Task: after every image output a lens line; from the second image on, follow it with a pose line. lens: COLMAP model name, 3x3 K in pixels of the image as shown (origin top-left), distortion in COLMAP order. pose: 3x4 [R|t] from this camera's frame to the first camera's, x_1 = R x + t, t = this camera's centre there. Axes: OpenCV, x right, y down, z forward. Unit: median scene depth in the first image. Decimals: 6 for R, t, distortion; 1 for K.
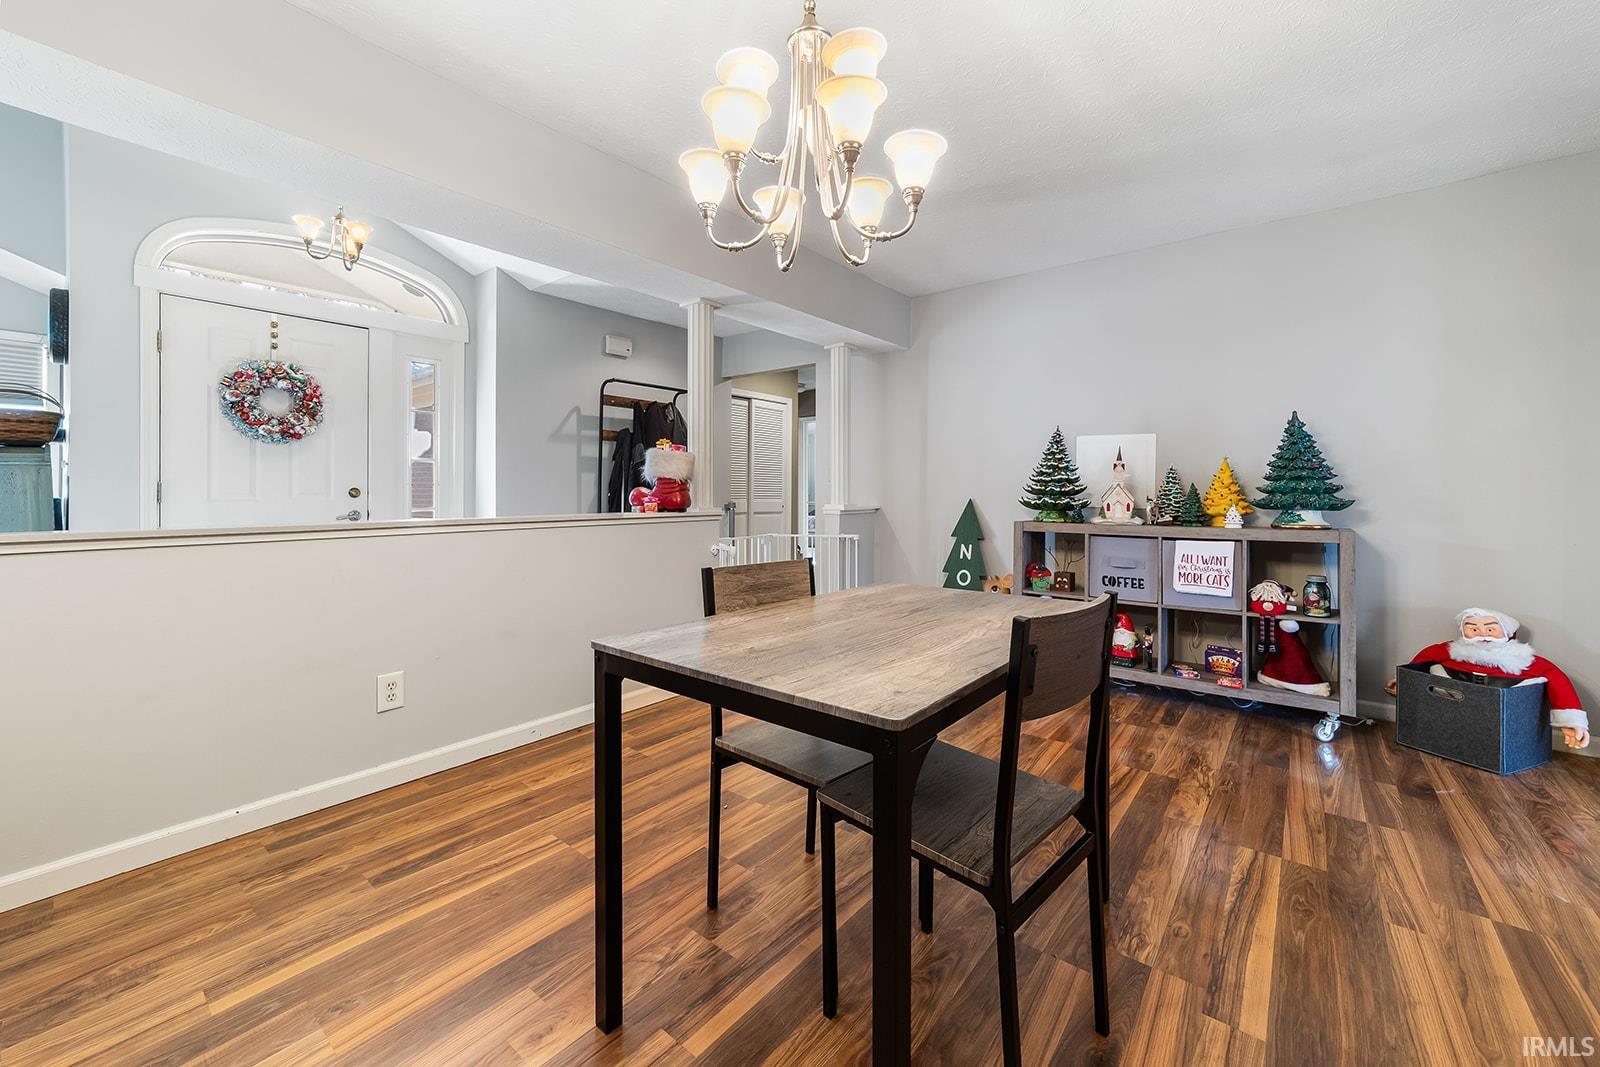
lens RADIAL K [[628.4, 0, 800.3], [0, 628.4, 492.2], [0, 0, 1]] dist [-0.000089, 0.000011]
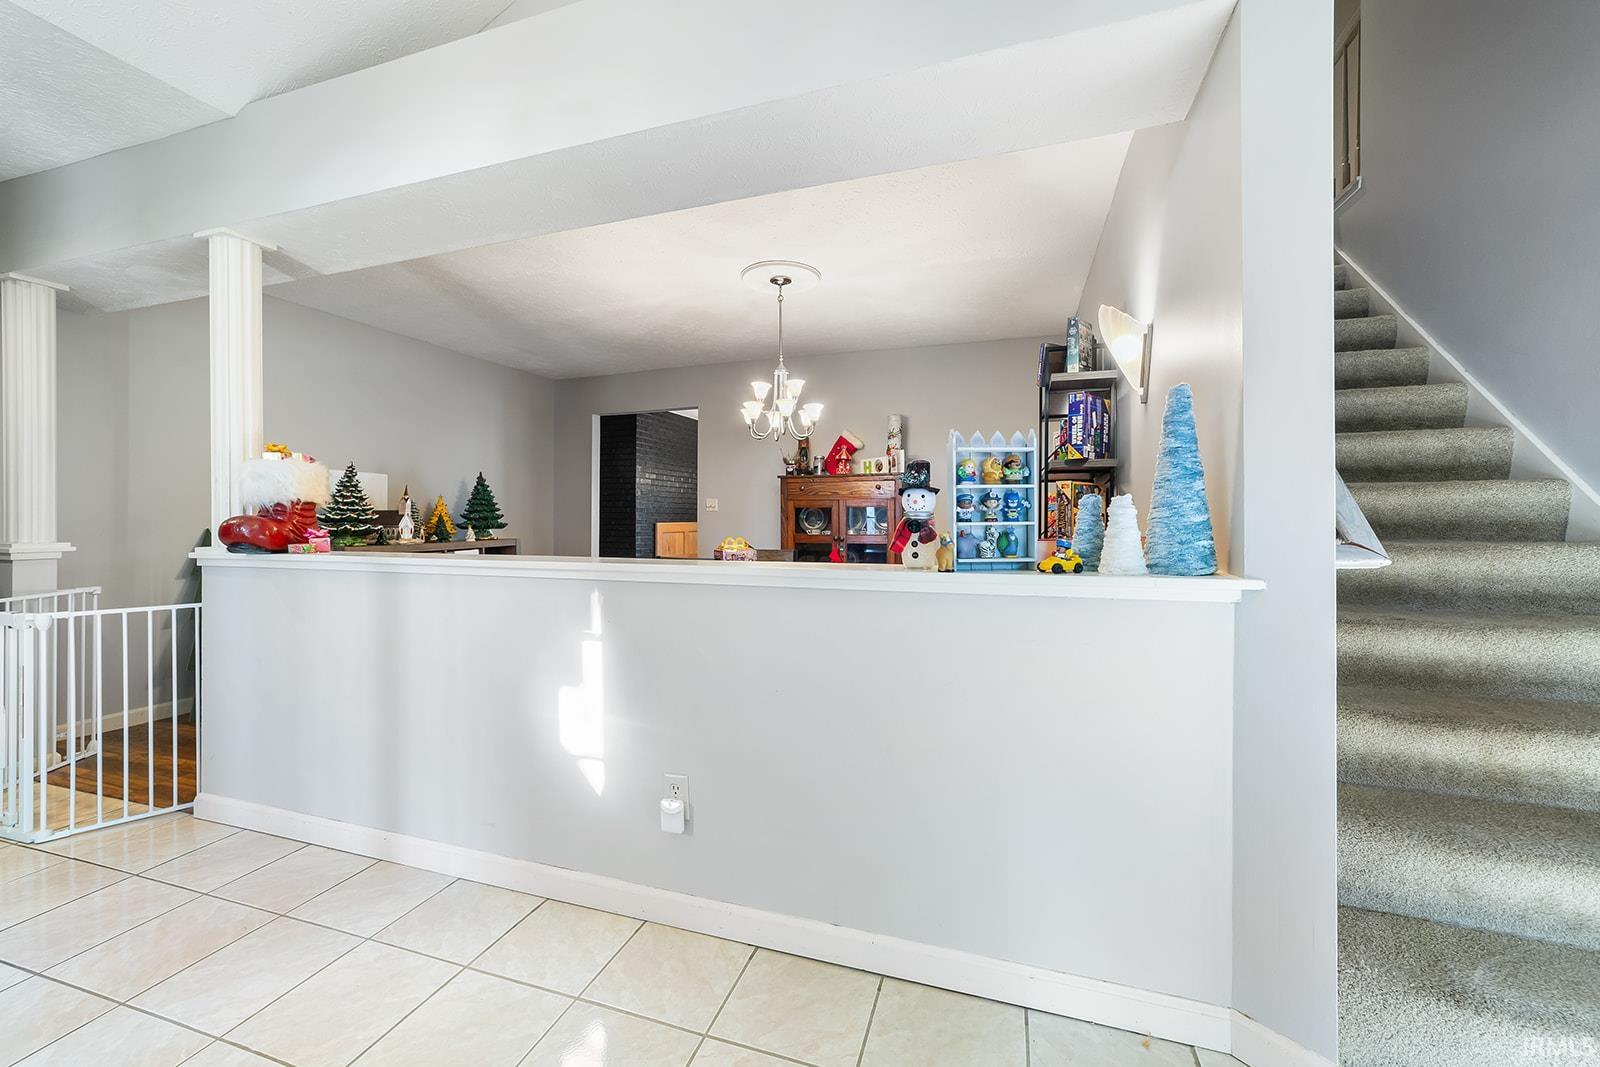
lens RADIAL K [[629.2, 0, 796.3], [0, 629.2, 515.4], [0, 0, 1]] dist [0.000146, 0.000024]
pose [[-0.355056, 0.001756, 0.934843, -0.995477], [0.003351, 0.999994, -0.000606, -0.004600], [-0.934839, 0.002918, -0.355060, 0.702261]]
